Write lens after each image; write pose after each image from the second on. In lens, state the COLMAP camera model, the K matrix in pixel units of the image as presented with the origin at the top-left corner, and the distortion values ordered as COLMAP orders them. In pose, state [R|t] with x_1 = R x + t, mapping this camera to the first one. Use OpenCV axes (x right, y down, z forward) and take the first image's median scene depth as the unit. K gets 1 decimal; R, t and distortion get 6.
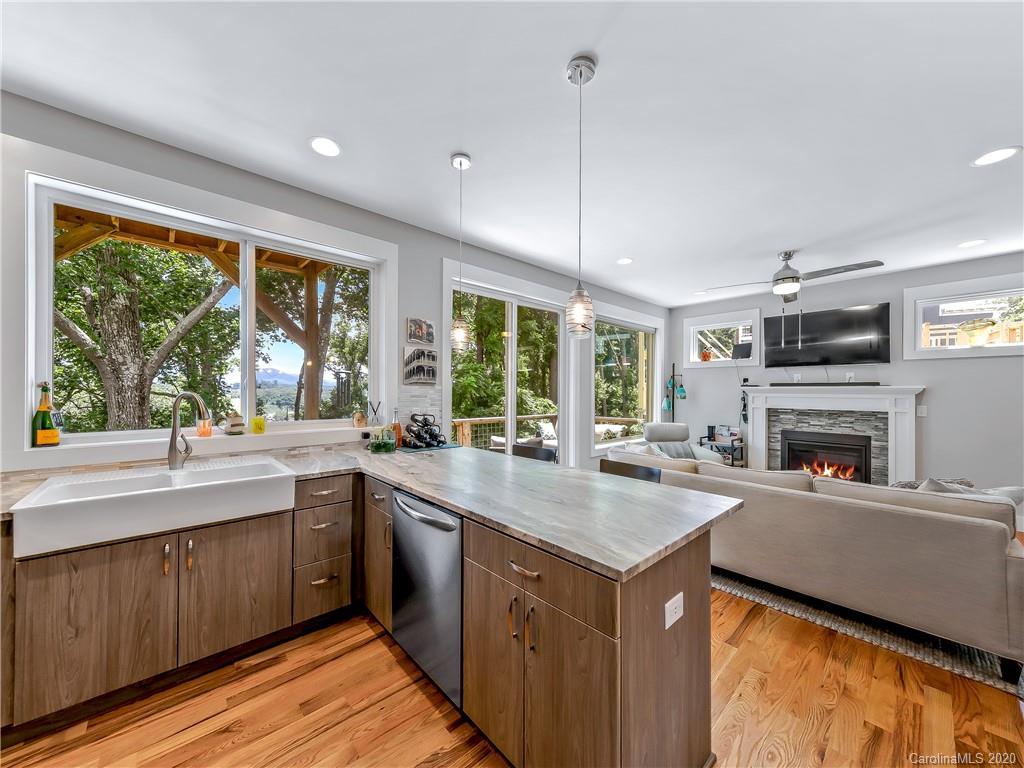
lens RADIAL K [[376.6, 0, 508.7], [0, 376.6, 390.8], [0, 0, 1]] dist [0.003660, -0.000408]
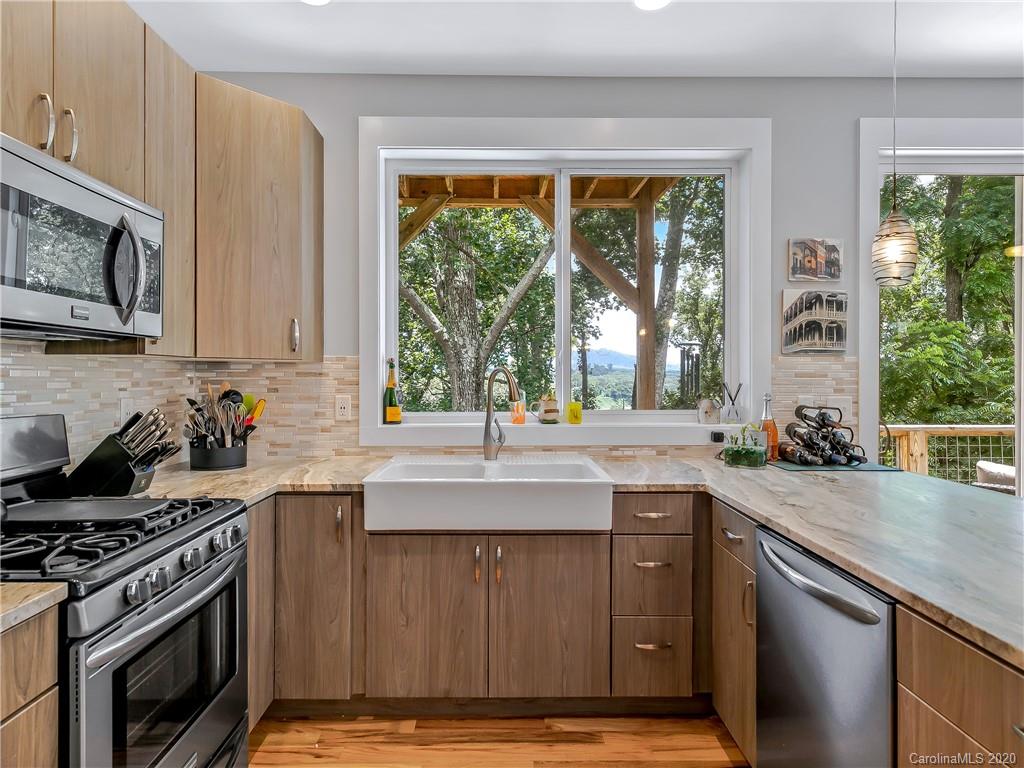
lens RADIAL K [[584.8, 0, 510.6], [0, 584.8, 379.4], [0, 0, 1]] dist [0.007016, 0.003774]
pose [[0.749810, -0.002718, -0.661648, 0.008507], [0.004519, 0.999989, 0.001014, 0.024133], [0.661638, -0.003750, 0.749814, 0.051797]]
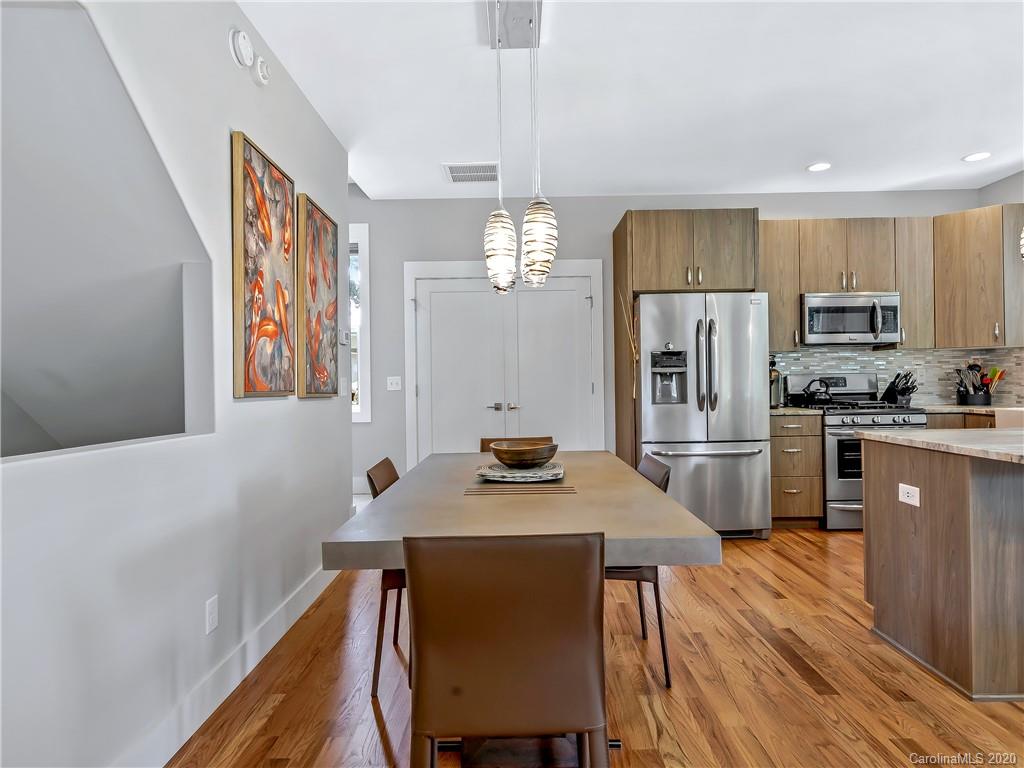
lens RADIAL K [[584.8, 0, 506.6], [0, 584.8, 379.3], [0, 0, 1]] dist [0.007016, 0.003774]
pose [[-0.677472, 0.000189, -0.735549, 1.456008], [0.012228, 0.999865, -0.011005, 0.095702], [0.735447, -0.016450, -0.677382, 0.685950]]
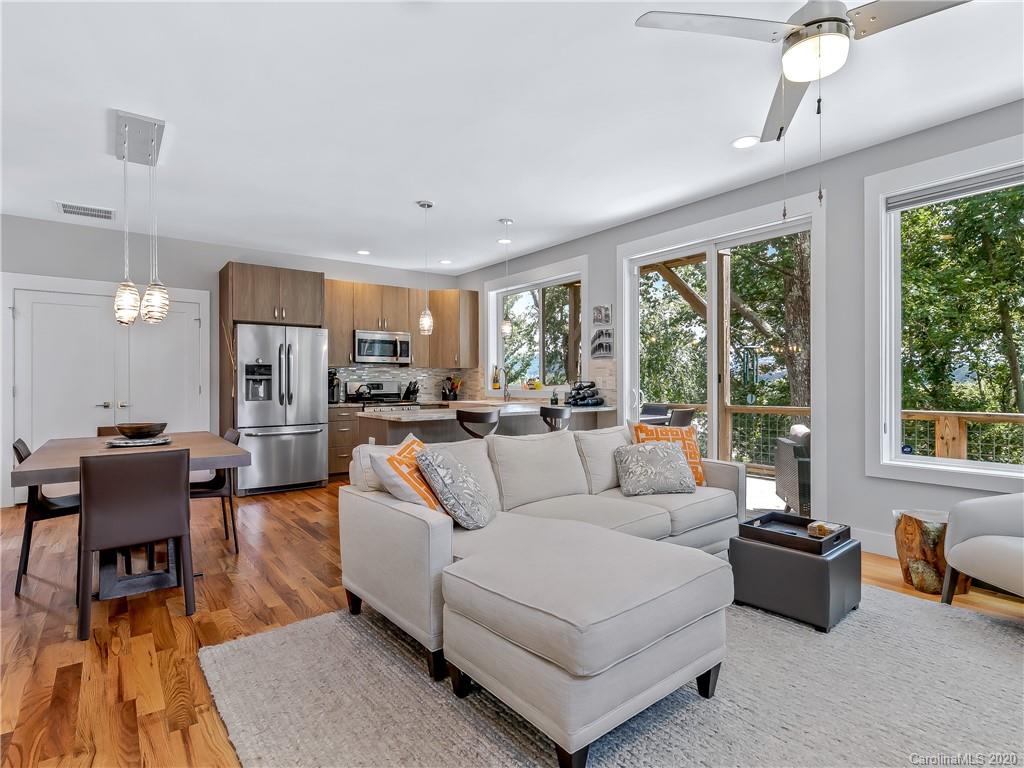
lens RADIAL K [[540.0, 0, 515.8], [0, 540.0, 383.8], [0, 0, 1]] dist [0.003766, 0.000860]
pose [[-0.085615, -0.004348, -0.996319, 2.077627], [0.004477, 0.999979, -0.004749, 0.099226], [0.996318, -0.004867, -0.085594, 1.166962]]
